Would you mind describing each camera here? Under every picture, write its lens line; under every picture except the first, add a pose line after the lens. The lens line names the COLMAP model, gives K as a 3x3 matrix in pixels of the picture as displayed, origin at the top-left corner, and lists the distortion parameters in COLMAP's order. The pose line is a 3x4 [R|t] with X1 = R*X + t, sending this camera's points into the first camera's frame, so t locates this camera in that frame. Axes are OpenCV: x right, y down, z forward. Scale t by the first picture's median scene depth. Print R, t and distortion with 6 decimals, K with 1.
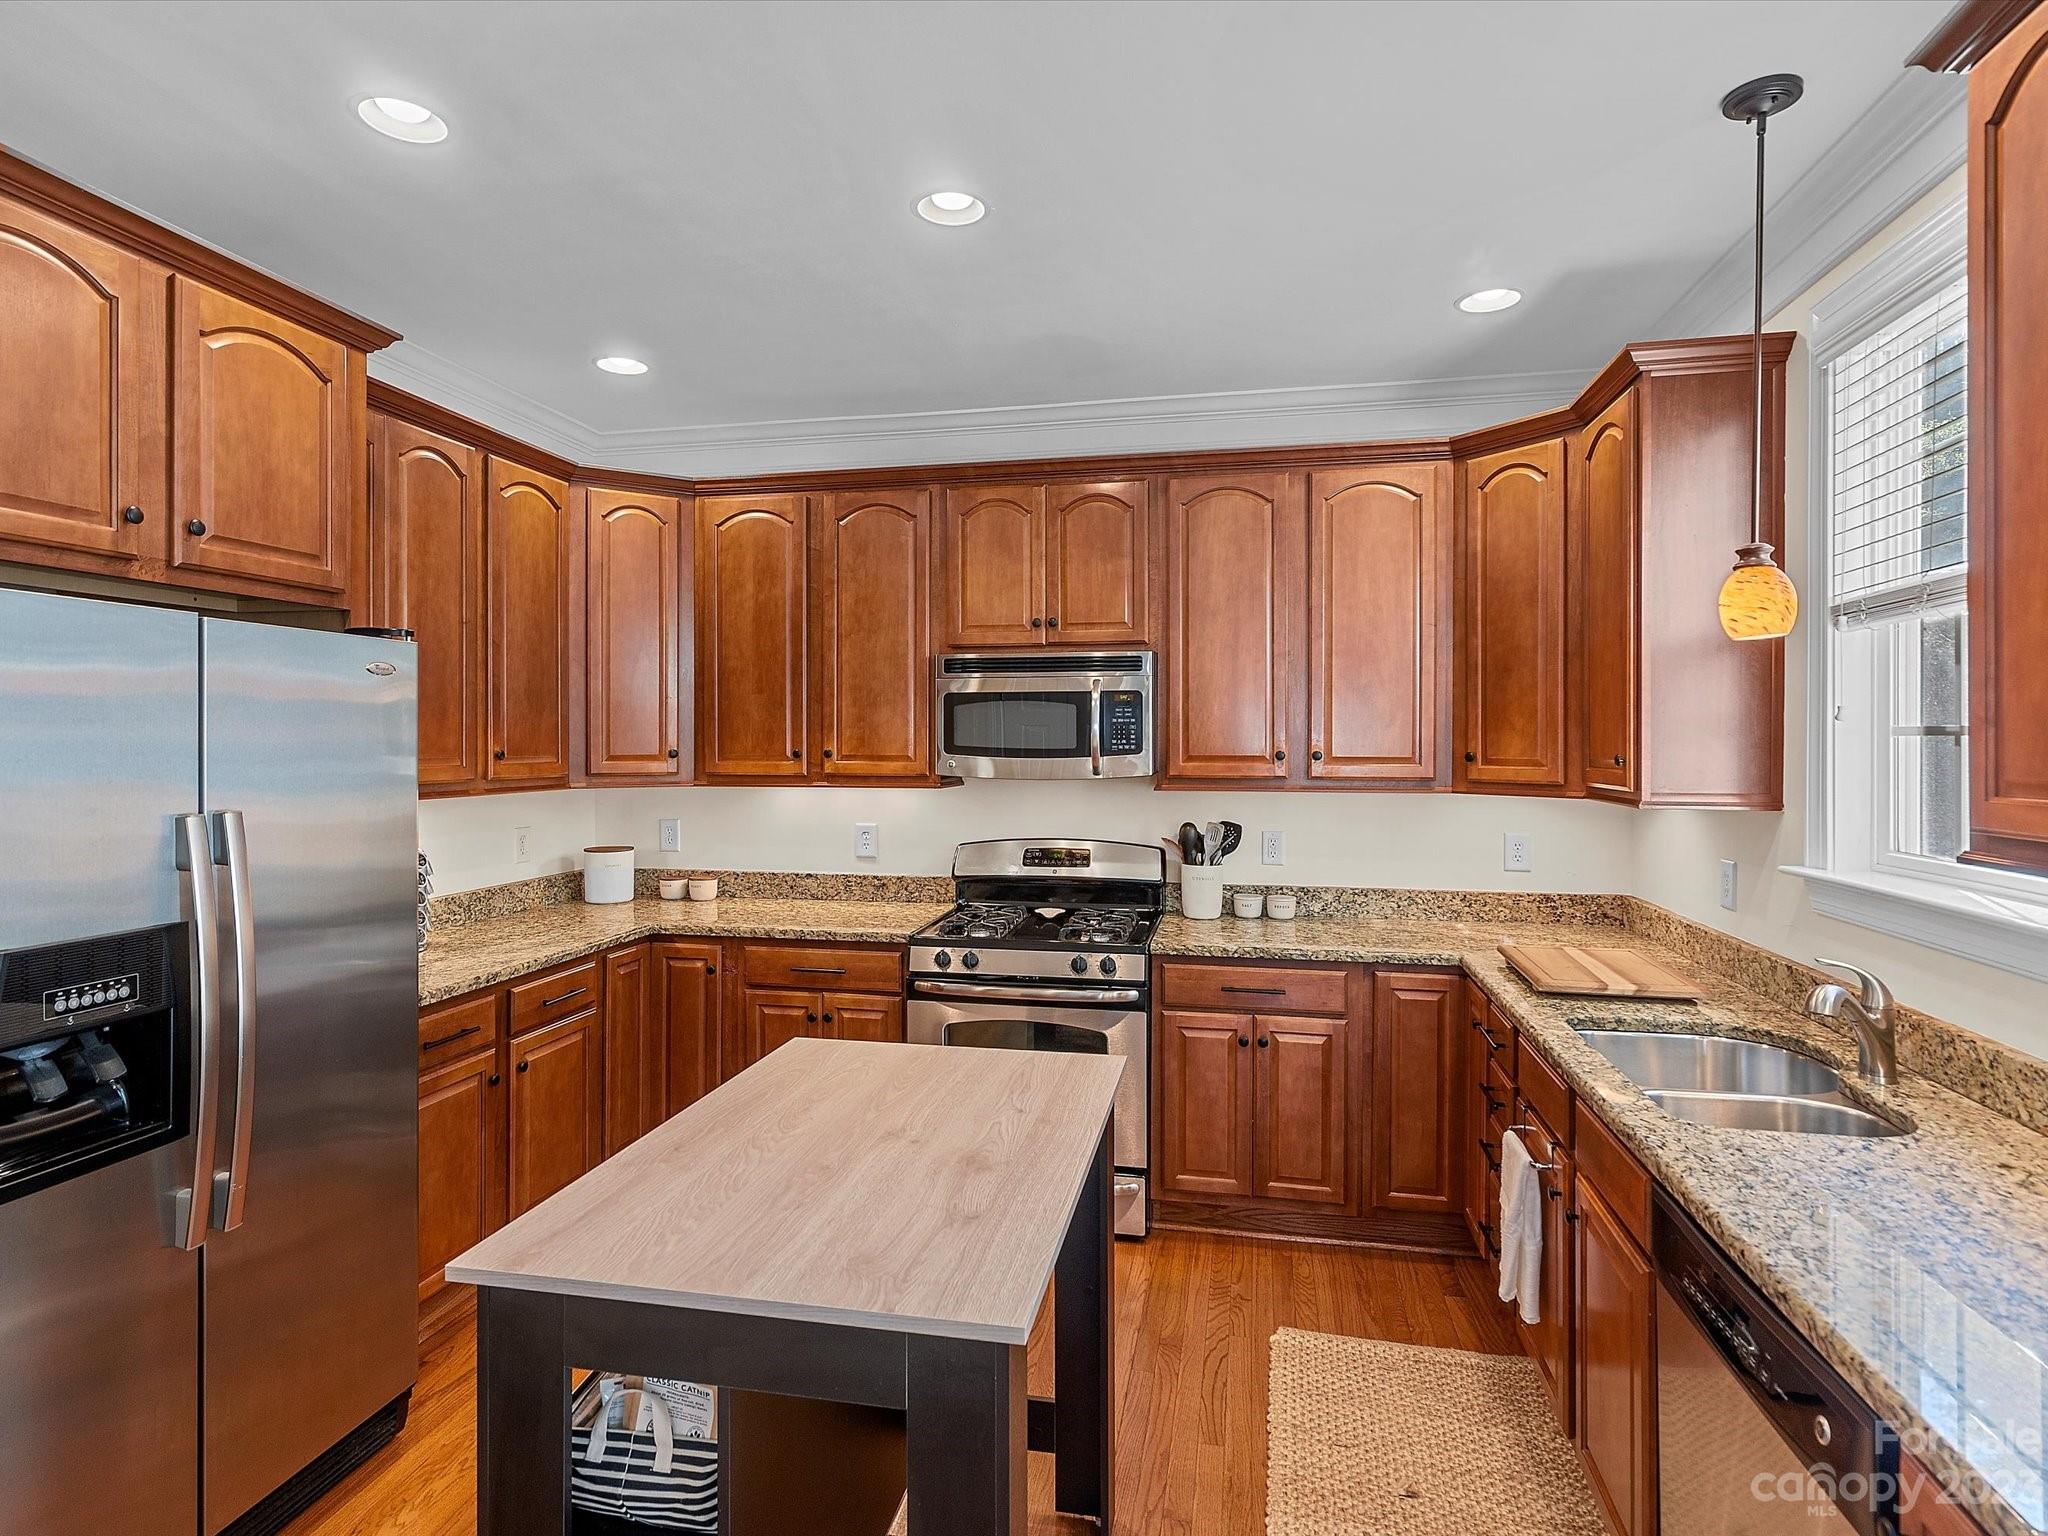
lens RADIAL K [[1074.1, 0, 1029.4], [0, 1074.1, 743.0], [0, 0, 1]] dist [-0.002160, 0.000975]
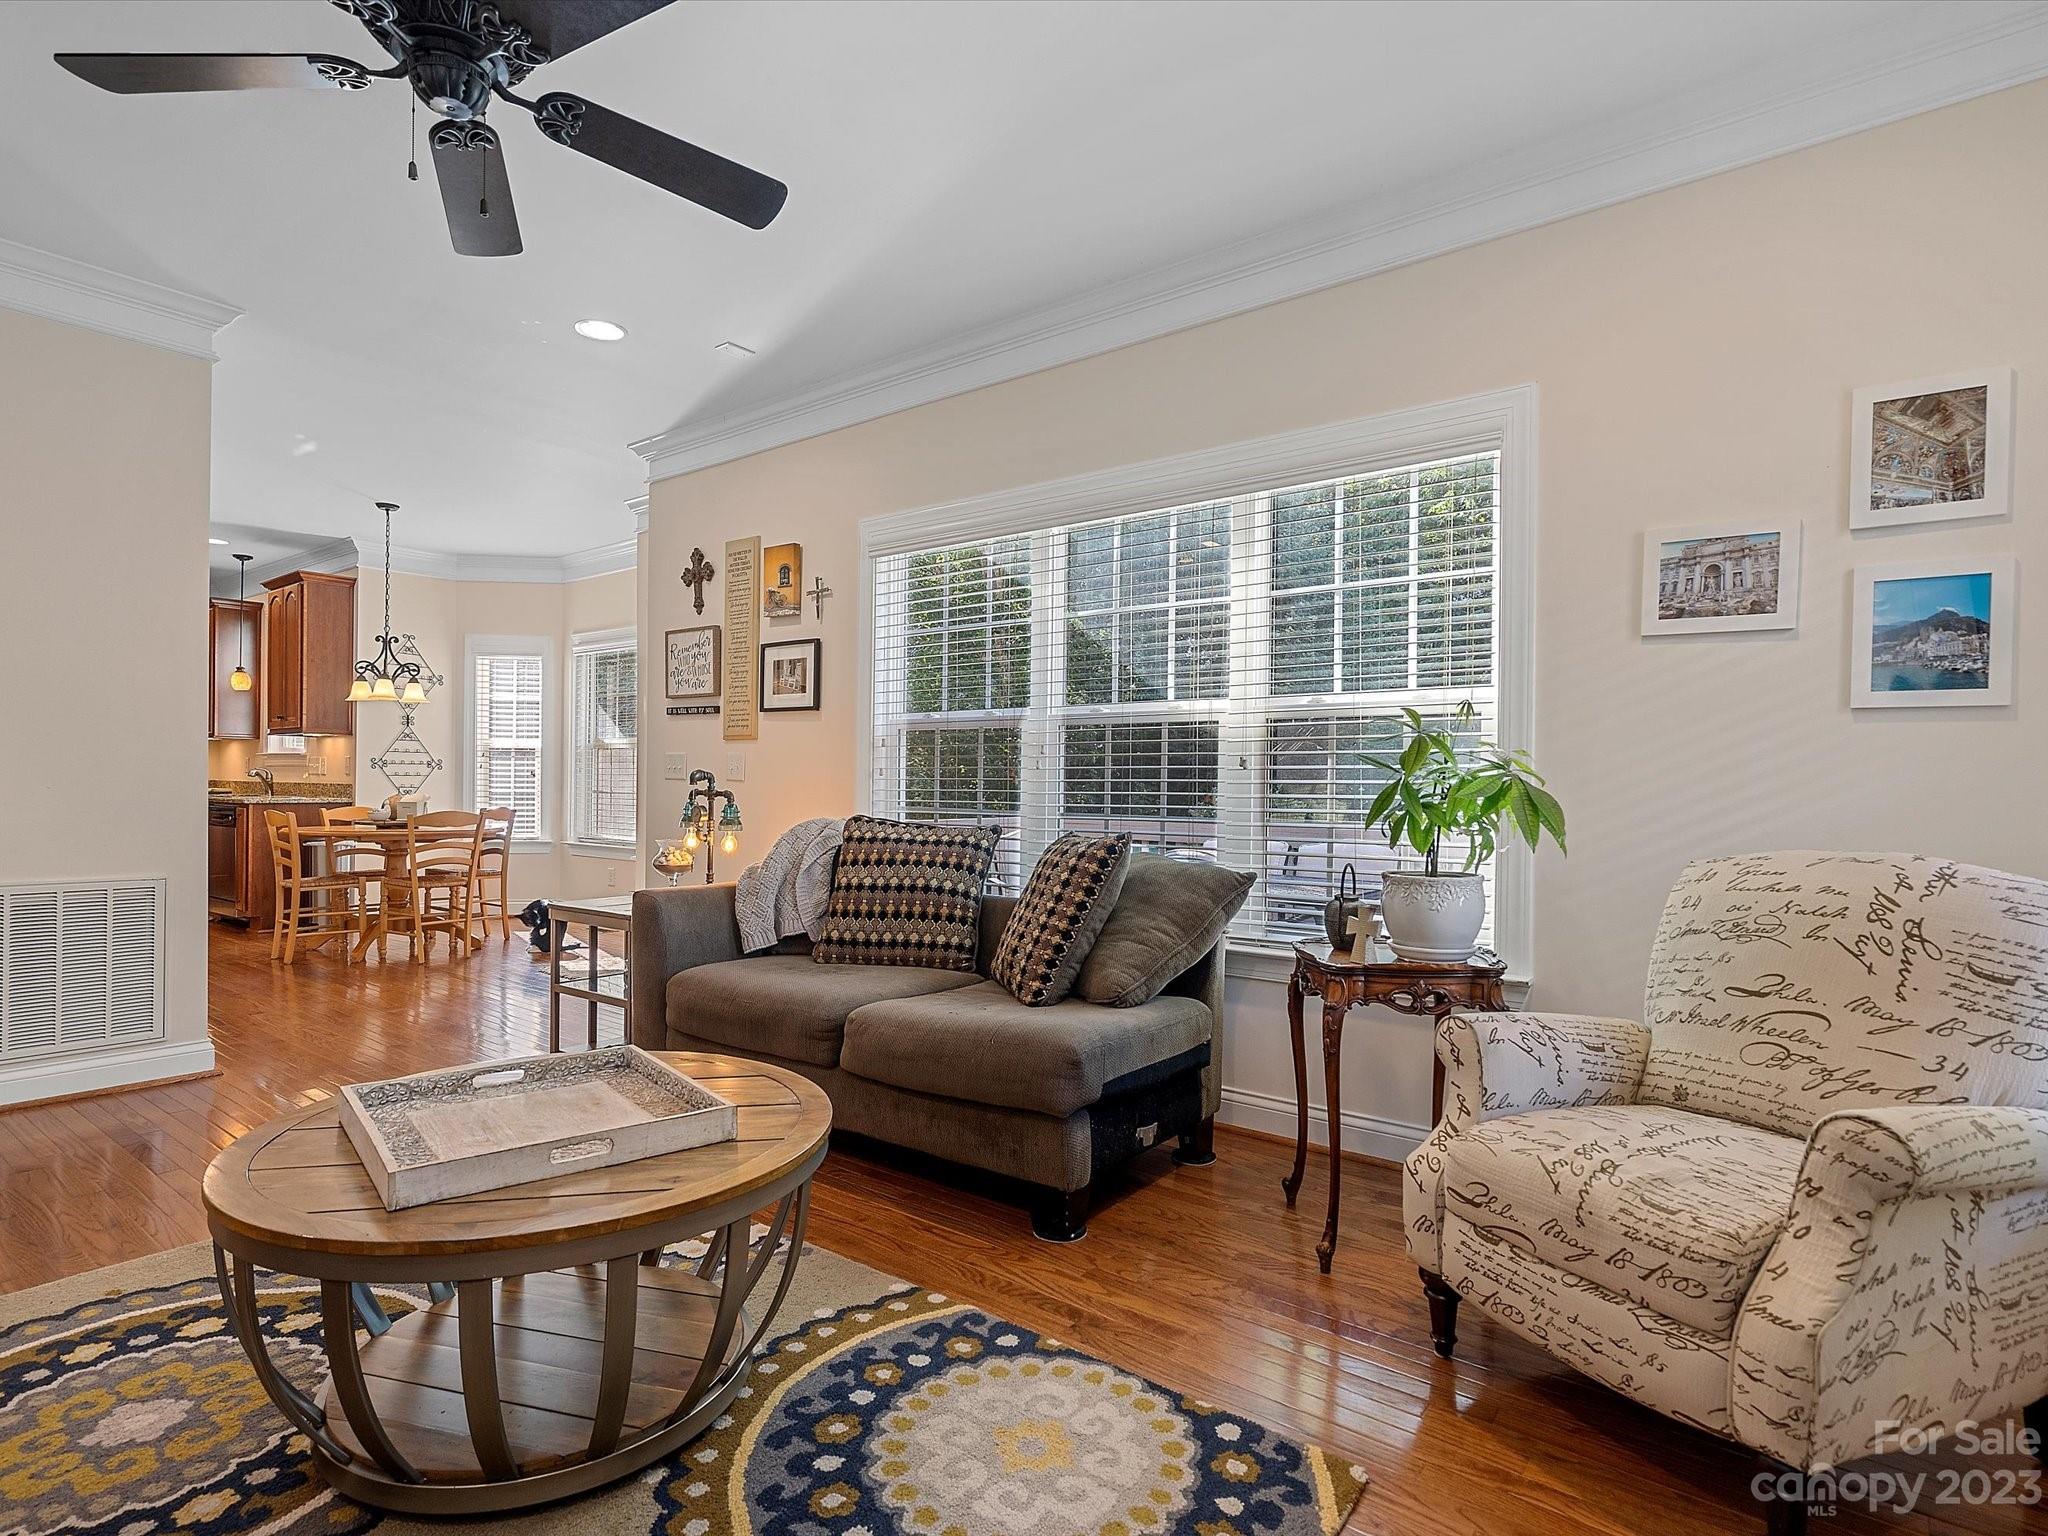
lens RADIAL K [[1057.4, 0, 1042.7], [0, 1057.4, 782.5], [0, 0, 1]] dist [0.001857, 0.001007]
pose [[0.433461, 0.003631, 0.901165, -0.959027], [-0.009658, 0.999953, 0.000617, 0.131060], [-0.901120, -0.008971, 0.433476, -2.063254]]
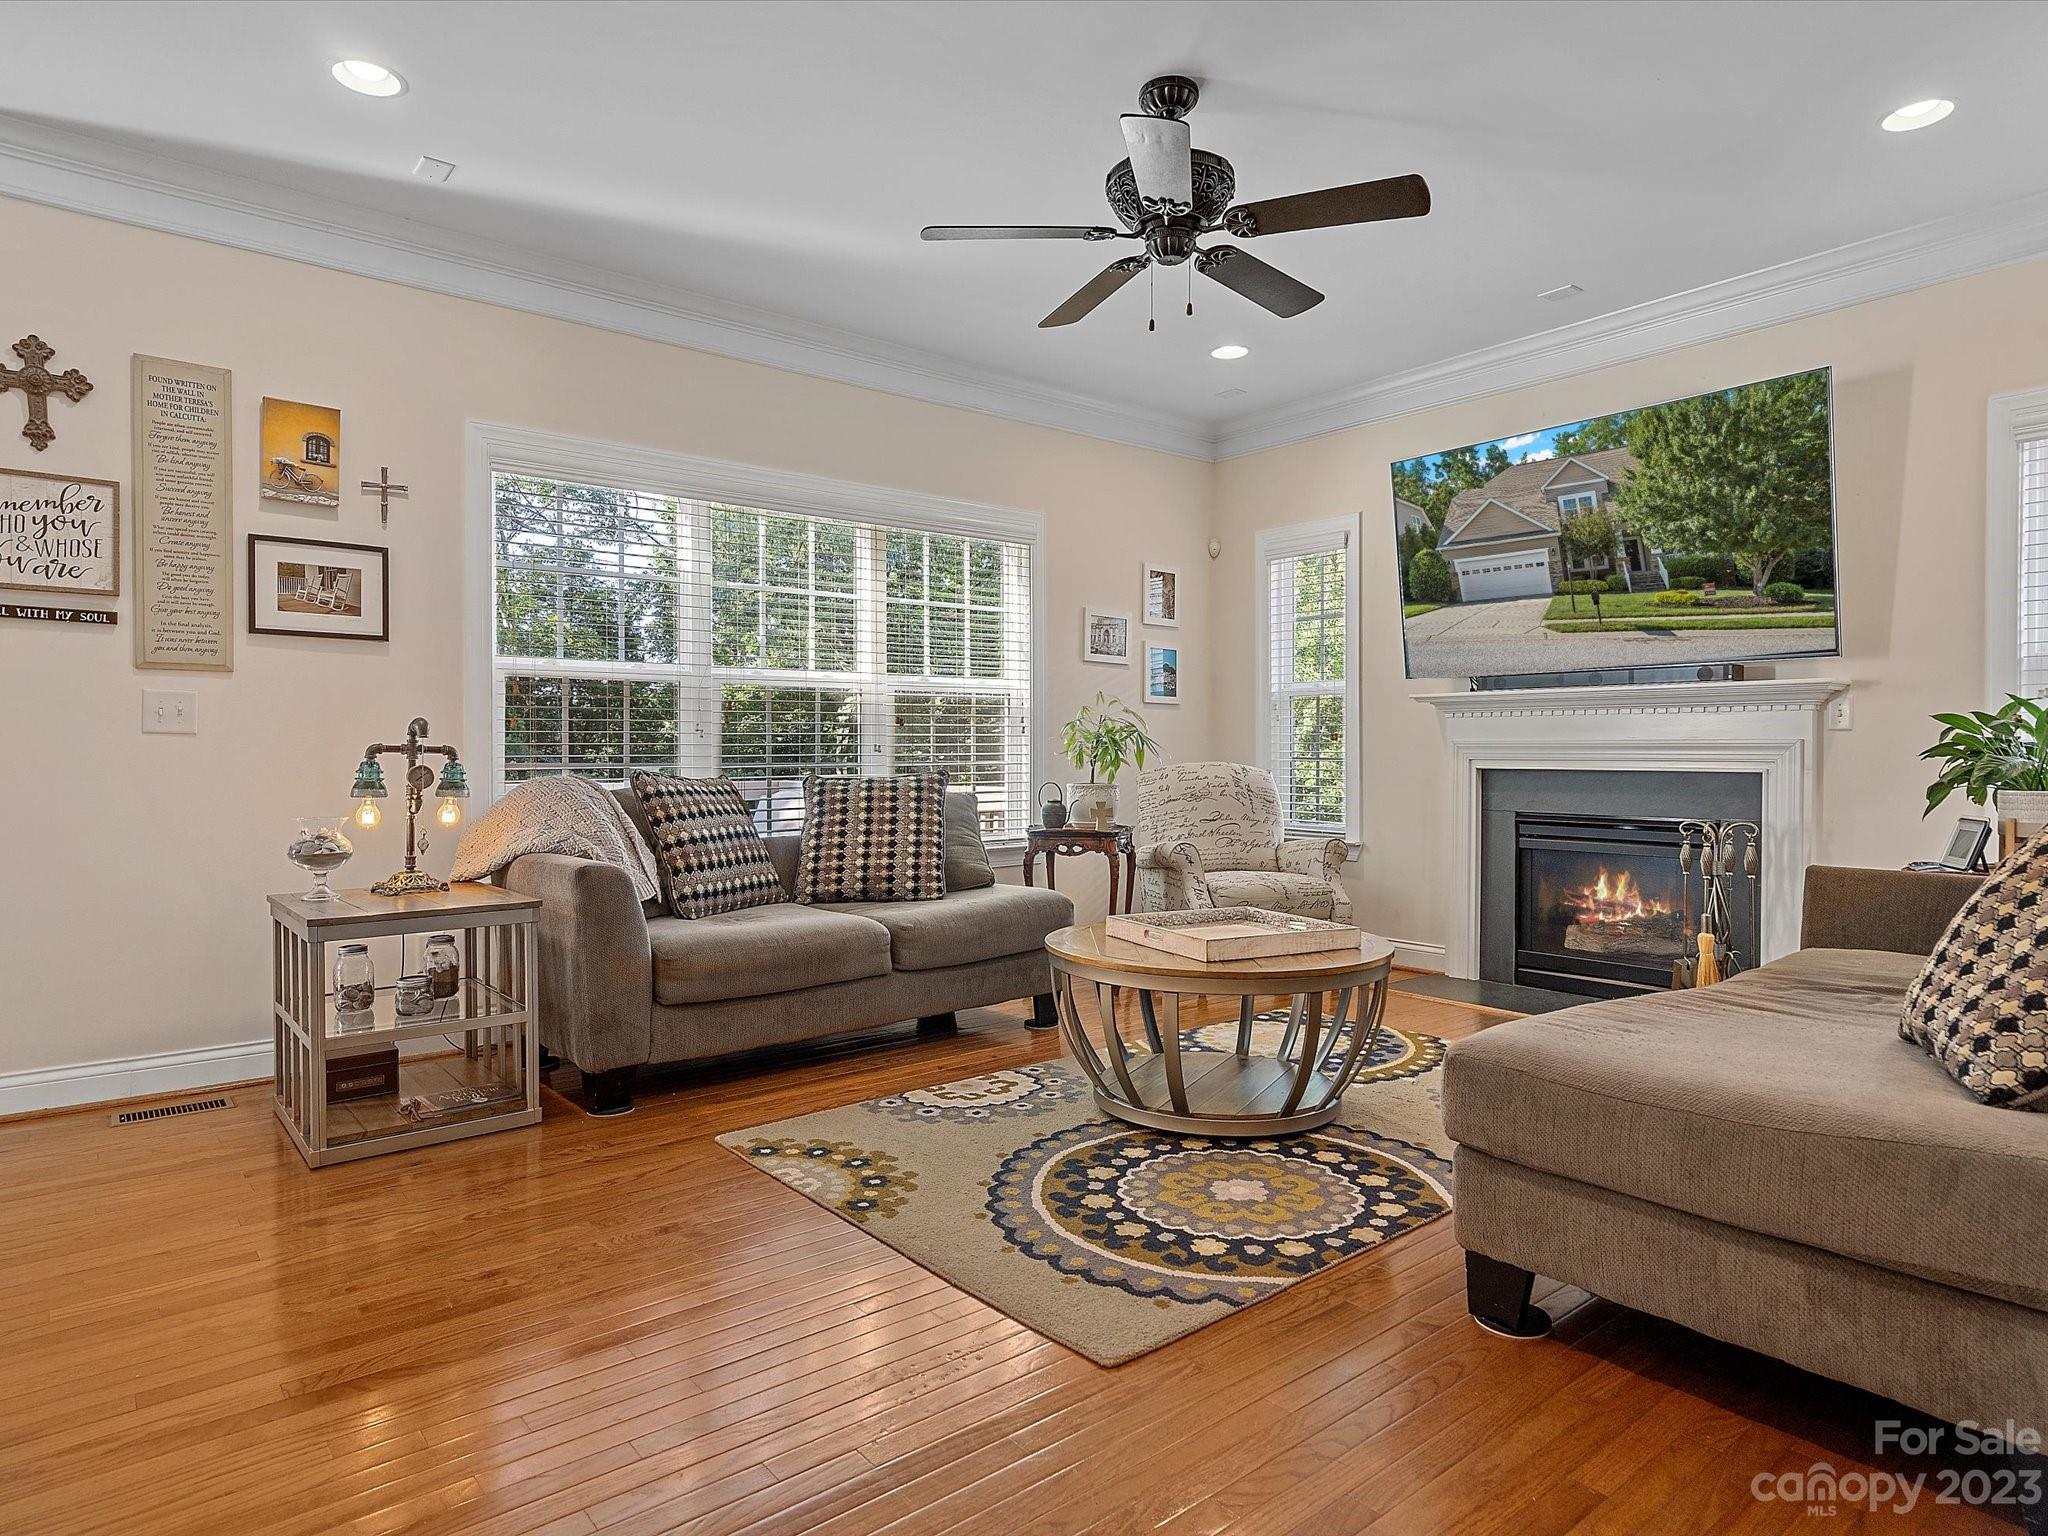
lens RADIAL K [[1152.0, 0, 996.0], [0, 1152.0, 780.3], [0, 0, 1]] dist [0.001031, 0.001160]
pose [[-0.759119, -0.025457, 0.650454, -1.063338], [-0.004992, 0.999433, 0.033289, 0.138364], [-0.650933, 0.022023, -0.758816, -0.771510]]
